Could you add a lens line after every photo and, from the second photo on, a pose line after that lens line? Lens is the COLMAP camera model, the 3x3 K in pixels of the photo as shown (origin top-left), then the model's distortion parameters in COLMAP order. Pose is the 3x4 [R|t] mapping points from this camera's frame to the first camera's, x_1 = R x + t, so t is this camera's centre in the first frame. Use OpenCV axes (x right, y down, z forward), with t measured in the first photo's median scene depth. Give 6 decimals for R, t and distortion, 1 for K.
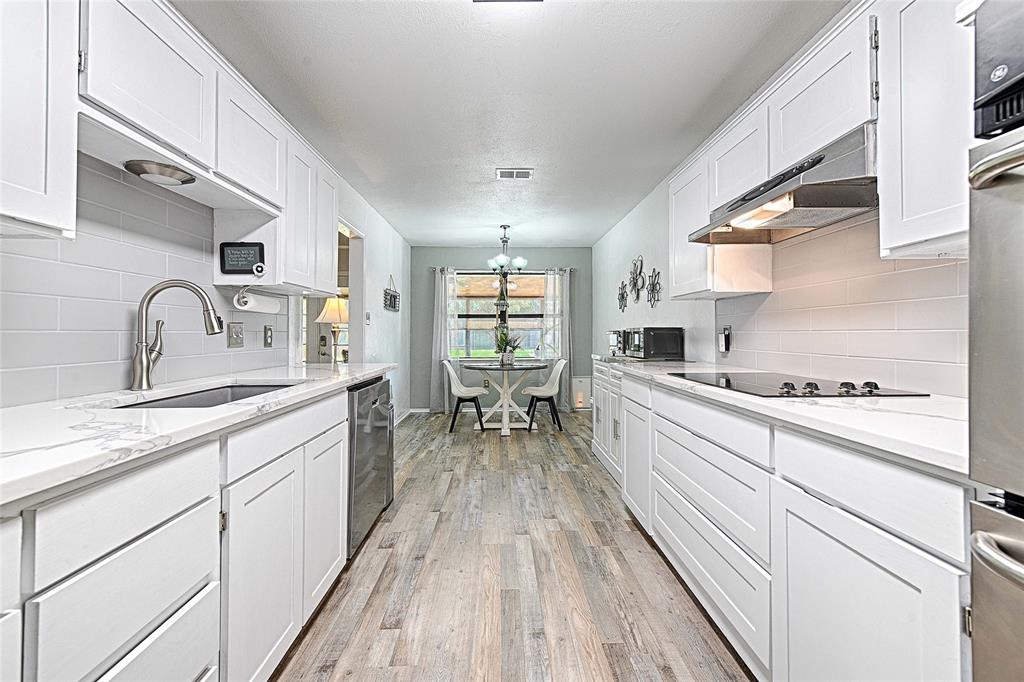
lens RADIAL K [[421.2, 0, 513.5], [0, 421.2, 326.9], [0, 0, 1]] dist [0.001301, 0.000049]
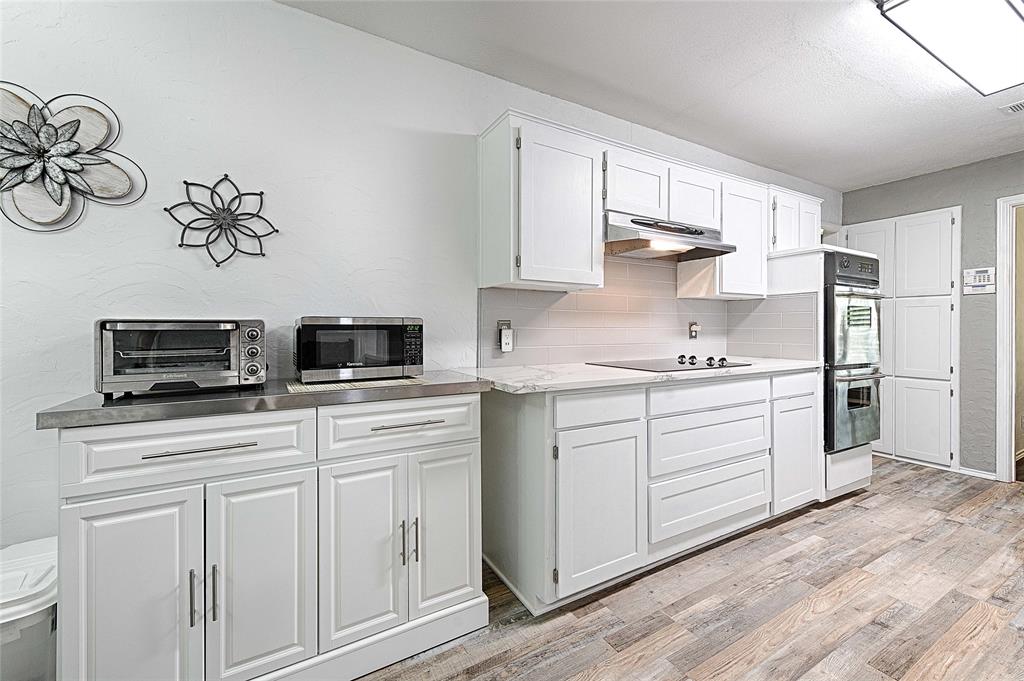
lens RADIAL K [[421.2, 0, 513.5], [0, 421.2, 326.4], [0, 0, 1]] dist [0.001301, 0.000049]
pose [[-0.469938, 0.005478, 0.882682, -0.129830], [-0.011271, 0.999862, -0.012206, 0.009517], [-0.882627, -0.015685, -0.469811, 0.689072]]
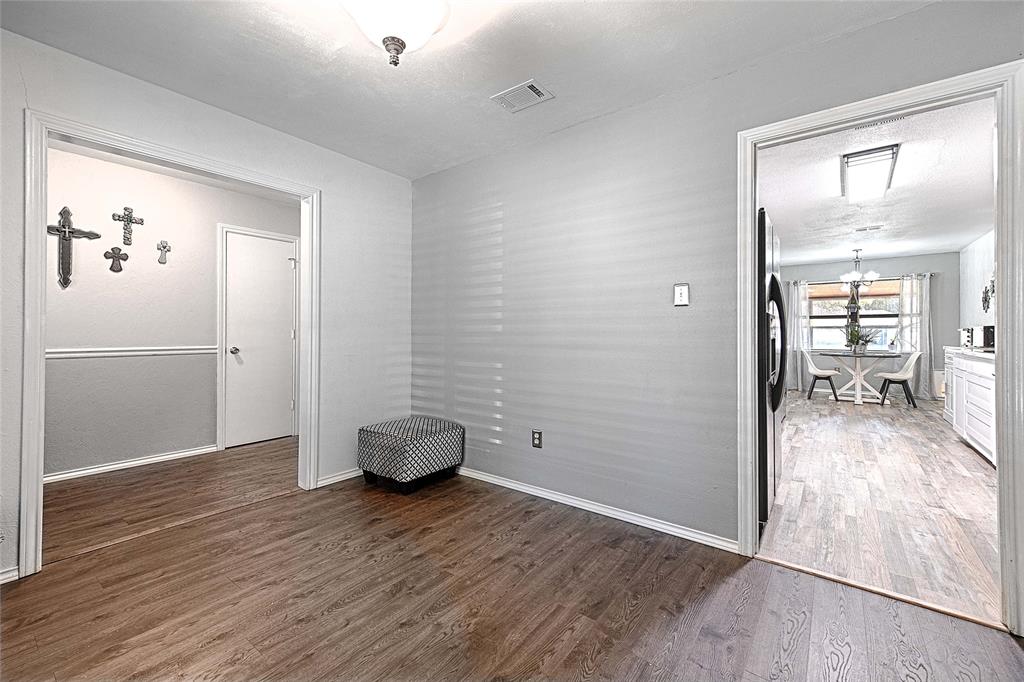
lens RADIAL K [[421.2, 0, 513.5], [0, 421.2, 326.9], [0, 0, 1]] dist [0.001301, 0.000049]
pose [[0.771100, -0.002446, -0.636709, -0.010119], [0.005308, 0.999983, 0.002588, -0.004539], [0.636691, -0.005375, 0.771100, -0.711161]]
